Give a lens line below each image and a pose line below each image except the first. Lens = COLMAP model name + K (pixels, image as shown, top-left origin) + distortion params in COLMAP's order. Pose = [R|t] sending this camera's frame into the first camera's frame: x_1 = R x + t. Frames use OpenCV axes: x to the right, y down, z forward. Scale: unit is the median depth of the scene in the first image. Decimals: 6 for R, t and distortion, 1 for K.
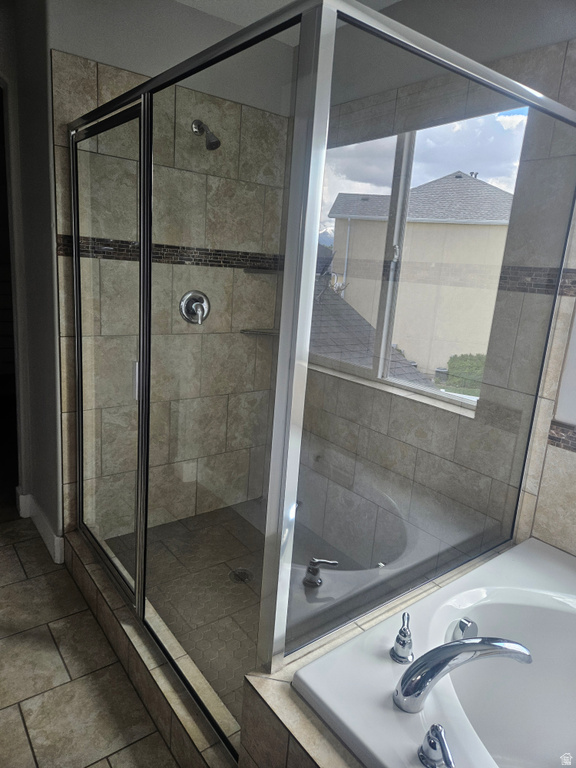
lens RADIAL K [[518.5, 0, 290.0], [0, 518.5, 378.9], [0, 0, 1]] dist [0.081775, -0.073690]
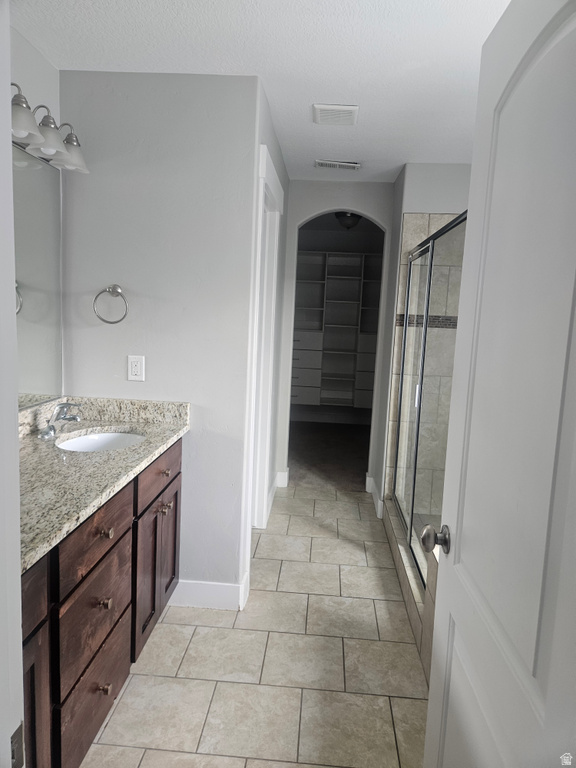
lens RADIAL K [[518.5, 0, 293.2], [0, 518.5, 380.5], [0, 0, 1]] dist [0.081775, -0.073690]
pose [[0.754452, 0.050905, -0.654378, 0.421541], [-0.132526, 0.988268, -0.075914, 0.111625], [0.642837, 0.143995, 0.752347, -0.454473]]
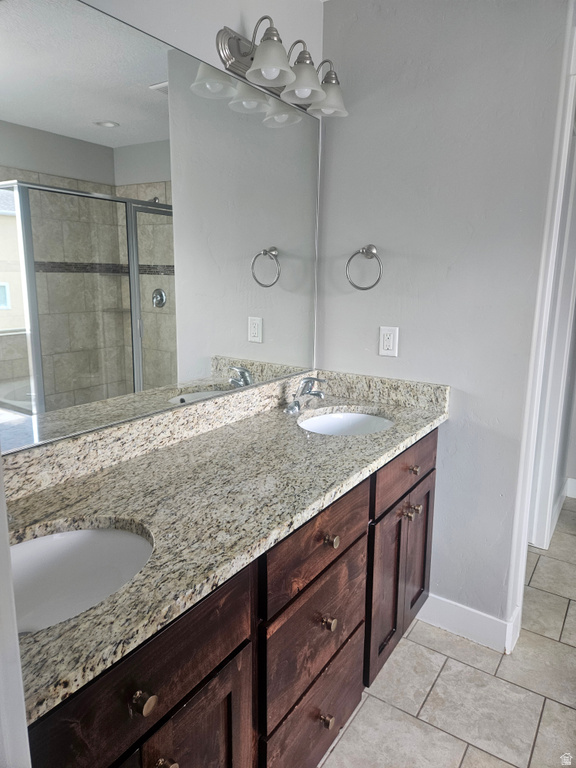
lens RADIAL K [[518.5, 0, 286.7], [0, 518.5, 374.5], [0, 0, 1]] dist [0.081775, -0.073690]
pose [[0.321414, 0.109531, -0.940583, 0.284290], [-0.190996, 0.980372, 0.048898, 0.094130], [0.927477, 0.163931, 0.336026, -0.320514]]
